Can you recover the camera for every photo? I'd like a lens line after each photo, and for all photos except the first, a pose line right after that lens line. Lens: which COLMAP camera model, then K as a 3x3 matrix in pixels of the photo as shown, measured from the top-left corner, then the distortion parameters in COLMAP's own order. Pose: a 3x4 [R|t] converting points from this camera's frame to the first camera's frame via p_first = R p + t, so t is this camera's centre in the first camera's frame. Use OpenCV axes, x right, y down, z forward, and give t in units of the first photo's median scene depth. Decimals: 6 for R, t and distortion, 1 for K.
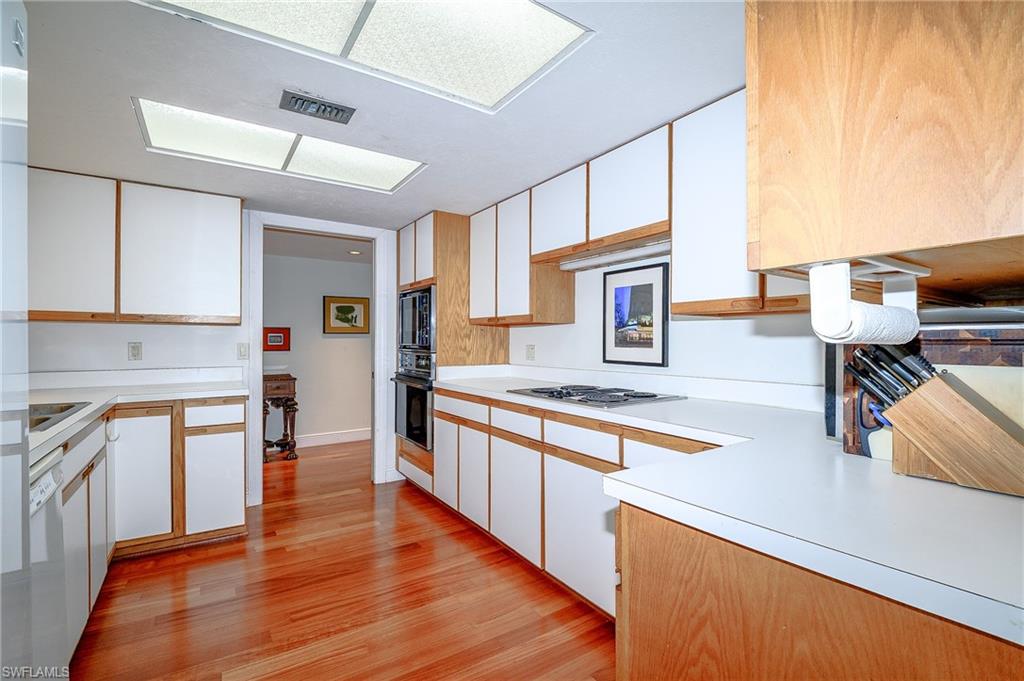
lens RADIAL K [[452.0, 0, 504.5], [0, 452.0, 341.6], [0, 0, 1]] dist [0.000819, -0.000875]
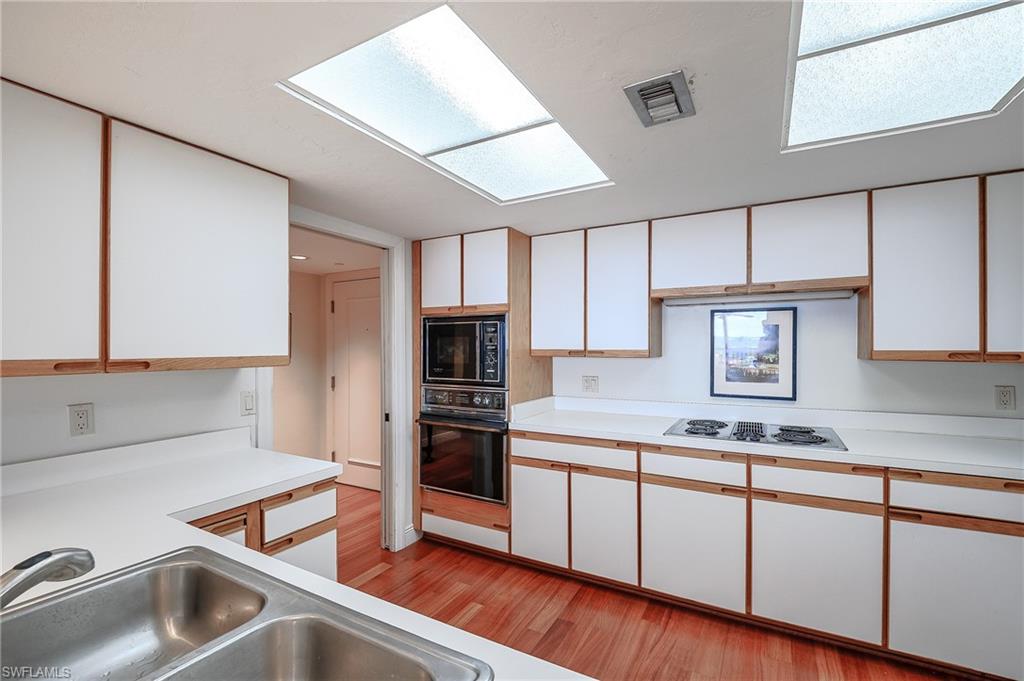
lens RADIAL K [[433.8, 0, 515.0], [0, 433.8, 346.9], [0, 0, 1]] dist [-0.010053, -0.000435]
pose [[0.893786, -0.008344, 0.448417, -0.640829], [0.008874, 0.999960, 0.000920, -0.072643], [-0.448407, 0.003157, 0.893824, 0.311956]]
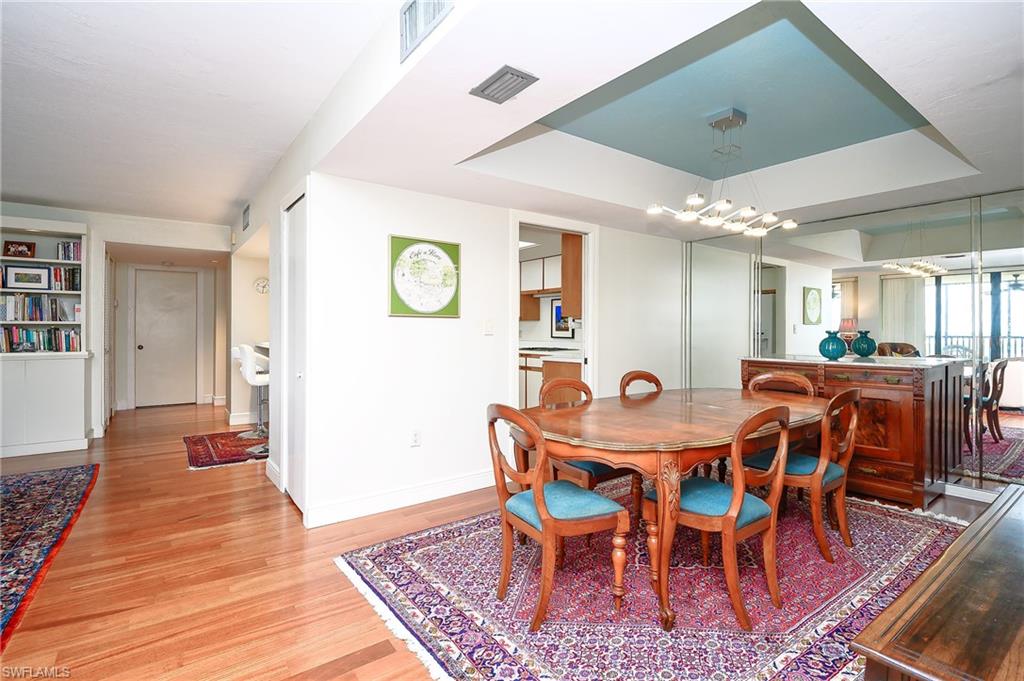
lens RADIAL K [[480.8, 0, 511.3], [0, 480.8, 328.8], [0, 0, 1]] dist [0.000394, -0.000186]
pose [[0.998556, -0.003733, 0.053584, -0.125666], [0.003595, 0.999990, 0.002678, -0.006690], [-0.053594, -0.002482, 0.998560, -1.493057]]
